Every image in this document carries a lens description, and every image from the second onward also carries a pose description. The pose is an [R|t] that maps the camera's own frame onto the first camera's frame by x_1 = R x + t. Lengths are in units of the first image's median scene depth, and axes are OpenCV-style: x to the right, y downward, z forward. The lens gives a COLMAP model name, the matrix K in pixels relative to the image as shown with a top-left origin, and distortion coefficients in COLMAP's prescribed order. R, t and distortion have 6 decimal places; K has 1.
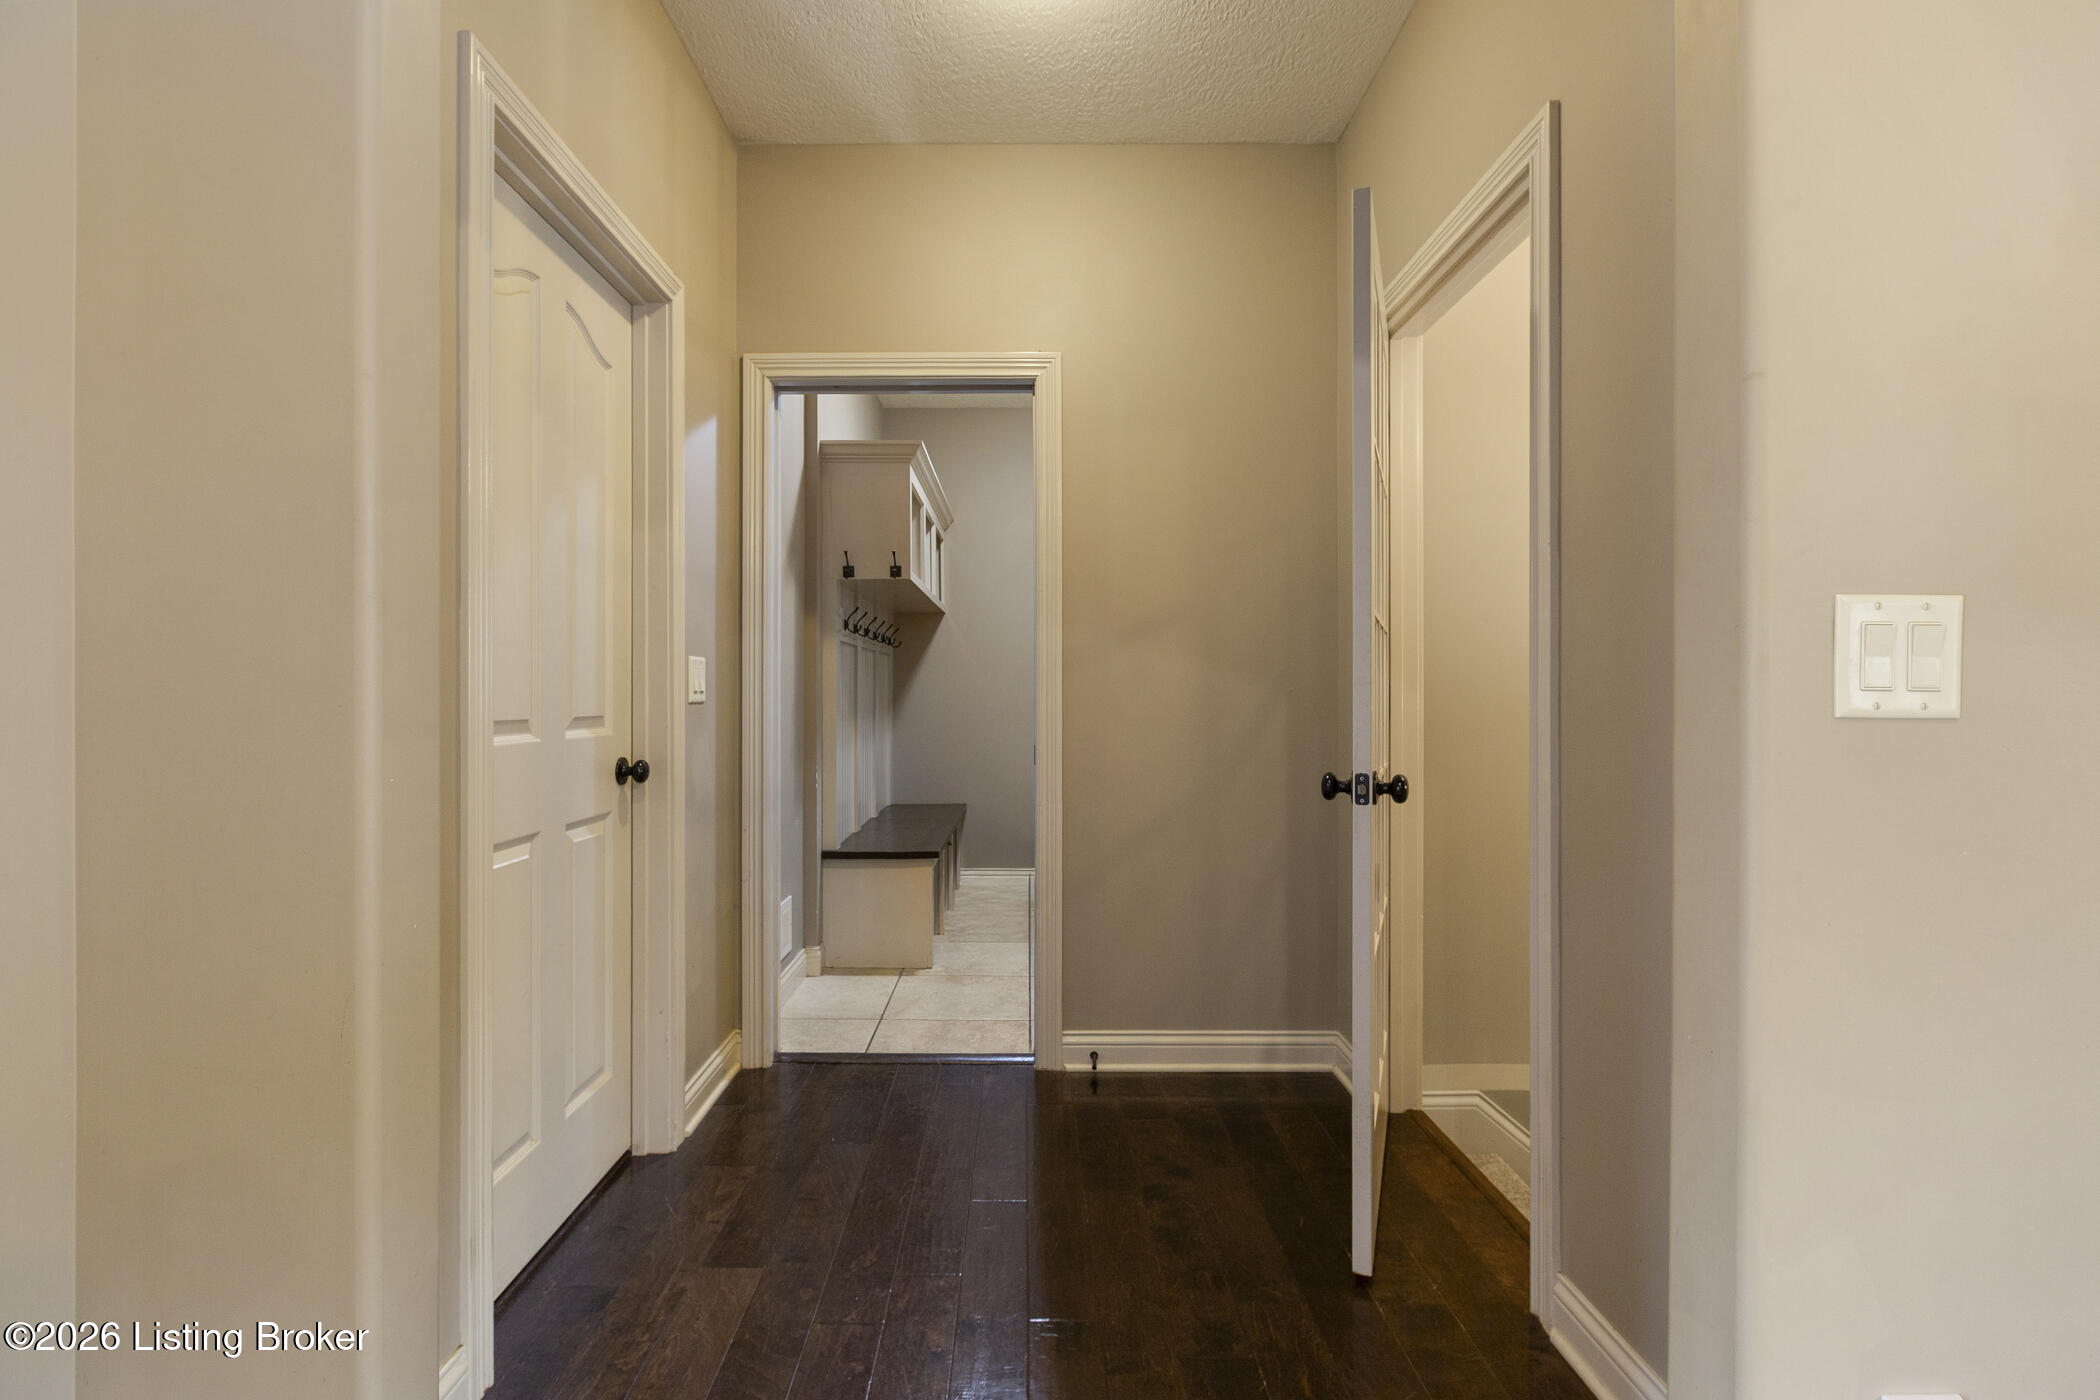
lens RADIAL K [[940.1, 0, 1049.6], [0, 940.1, 702.3], [0, 0, 1]] dist [0.006794, -0.000960]
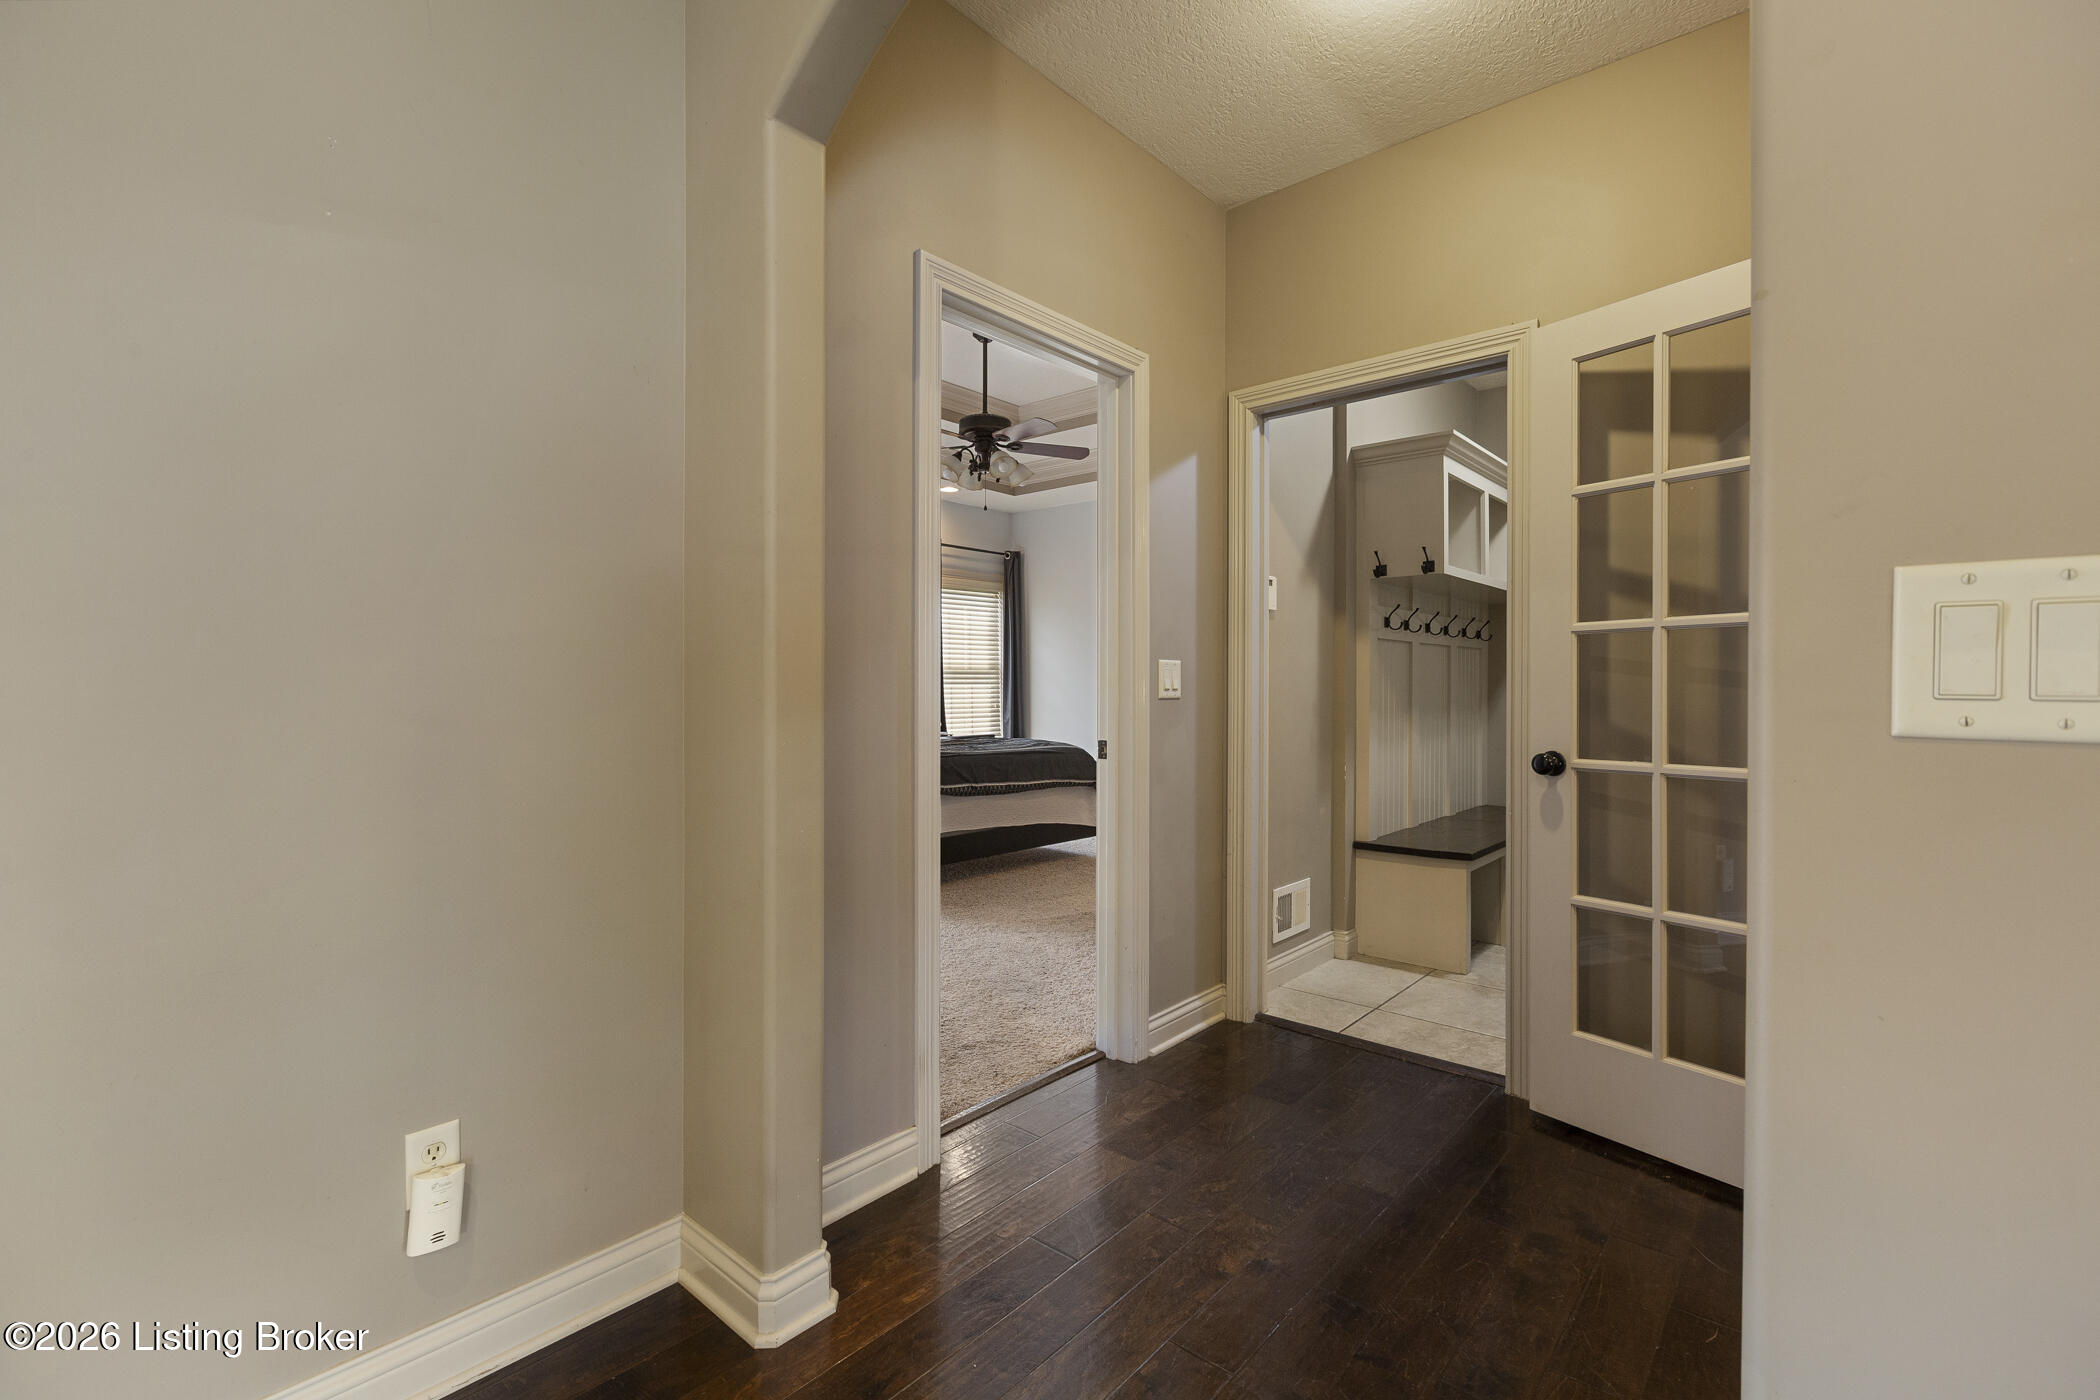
lens RADIAL K [[940.1, 0, 1080.9], [0, 940.1, 700.3], [0, 0, 1]] dist [0.006794, -0.000960]
pose [[0.763697, 0.008757, -0.645515, 0.257582], [-0.005904, 0.999961, 0.006580, -0.003917], [0.645548, -0.001214, 0.763719, 0.012403]]
